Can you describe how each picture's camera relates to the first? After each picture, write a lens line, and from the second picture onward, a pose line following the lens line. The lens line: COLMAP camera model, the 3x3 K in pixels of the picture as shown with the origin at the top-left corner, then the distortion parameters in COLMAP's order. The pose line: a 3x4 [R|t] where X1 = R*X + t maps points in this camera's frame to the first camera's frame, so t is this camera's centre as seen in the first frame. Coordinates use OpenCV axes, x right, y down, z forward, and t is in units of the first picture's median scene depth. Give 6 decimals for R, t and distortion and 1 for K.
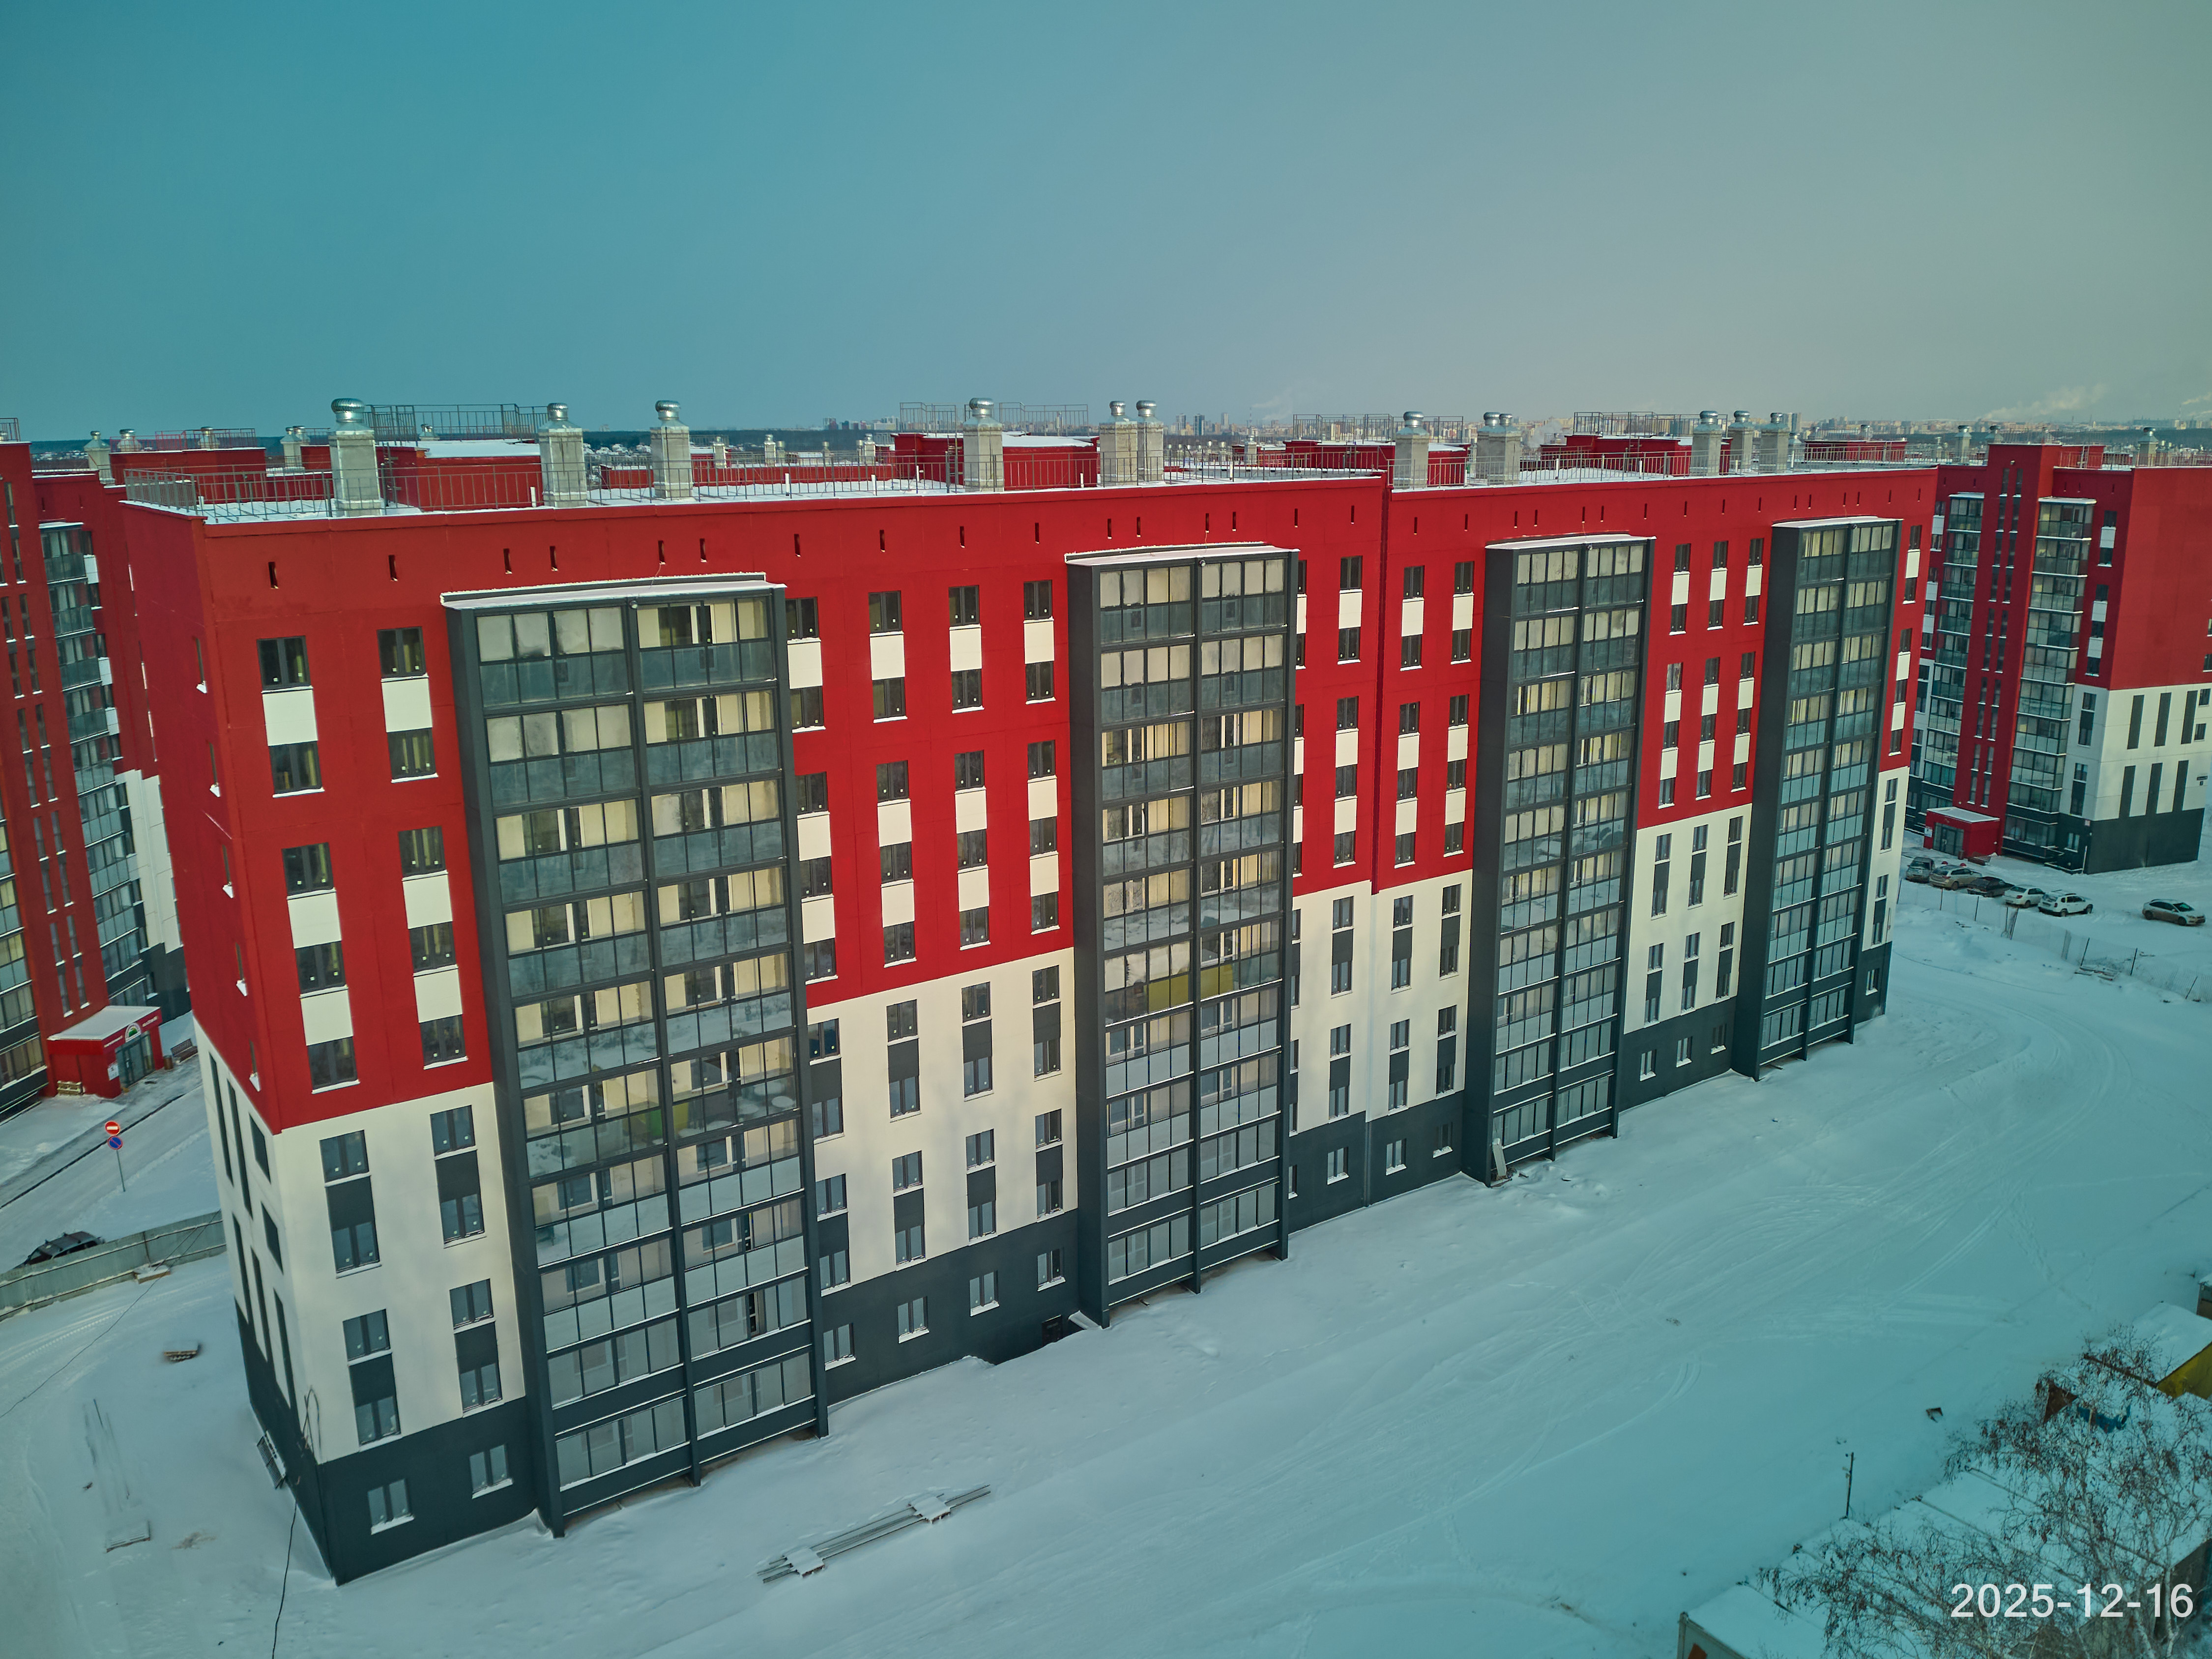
lens RADIAL K [[1680.2, 0, 1053.3], [0, 1680.2, 825.8], [0, 0, 1]] dist [0.007173, 0.001716]
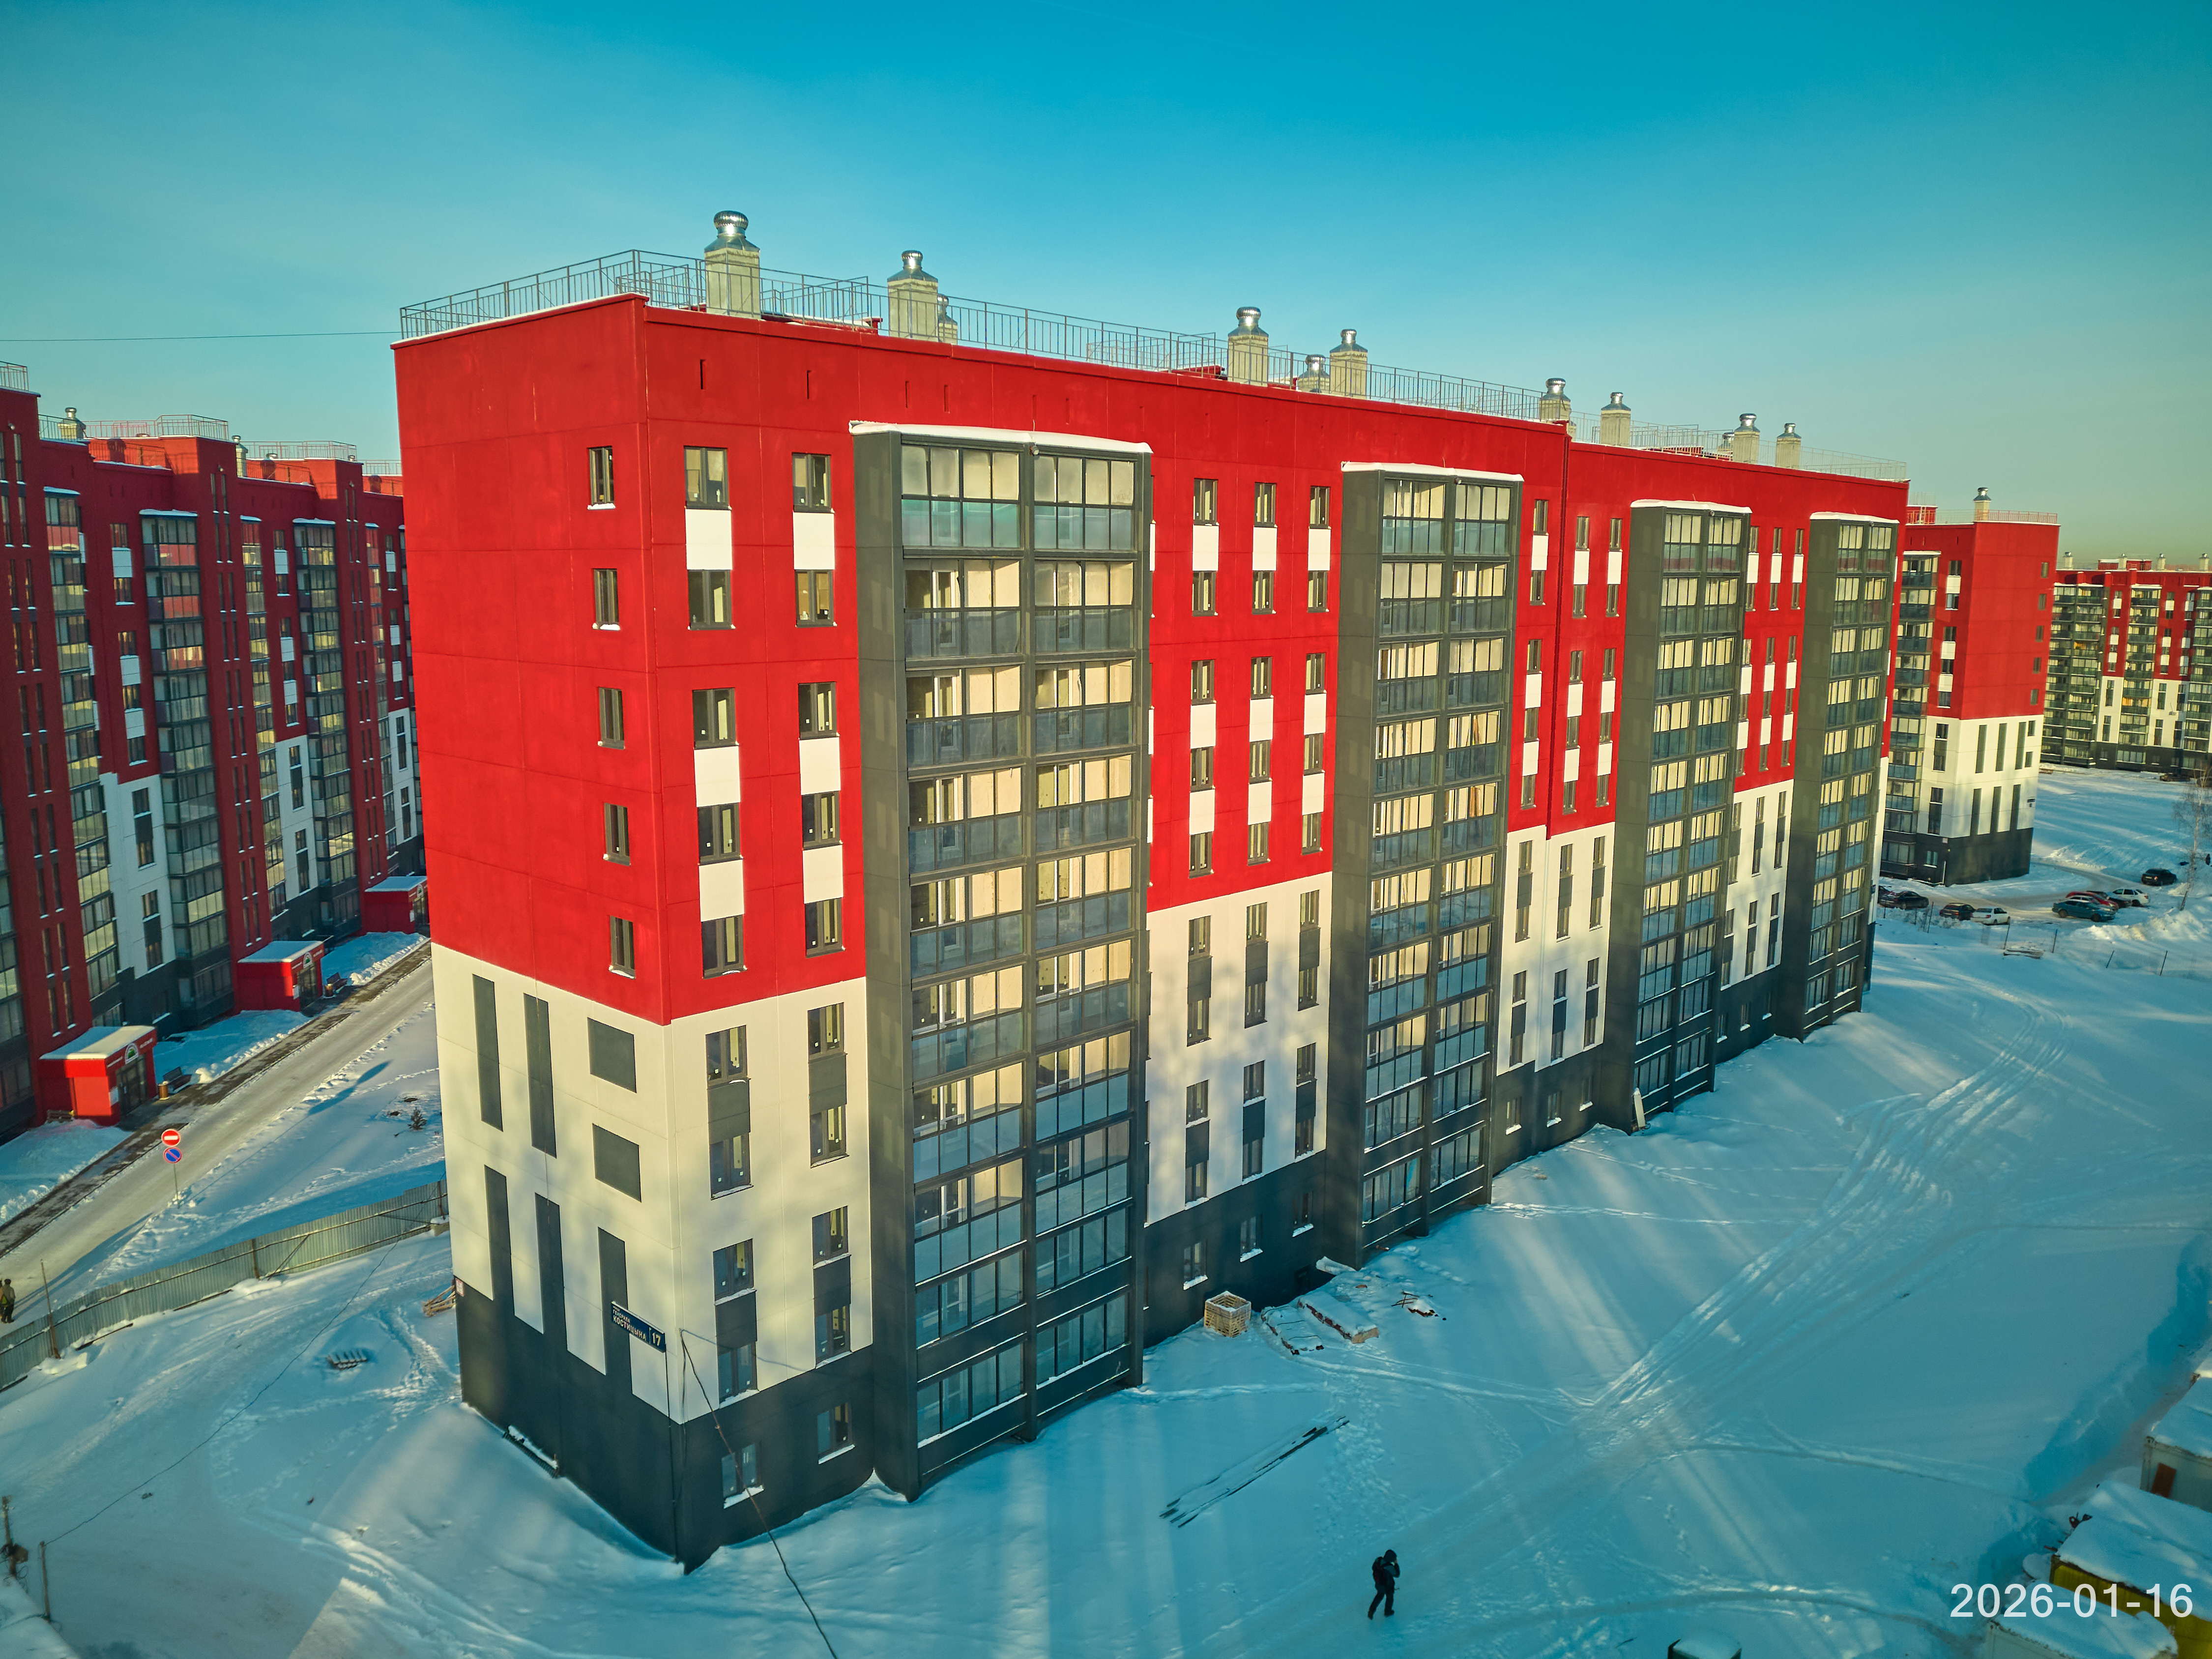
lens RADIAL K [[1653.5, 0, 1103.7], [0, 1653.5, 840.7], [0, 0, 1]] dist [-0.002438, -0.000371]
pose [[0.979240, -0.014077, 0.202216, -0.278868], [0.028239, 0.997332, -0.067321, 0.102588], [-0.200729, 0.071634, 0.977024, 0.075713]]
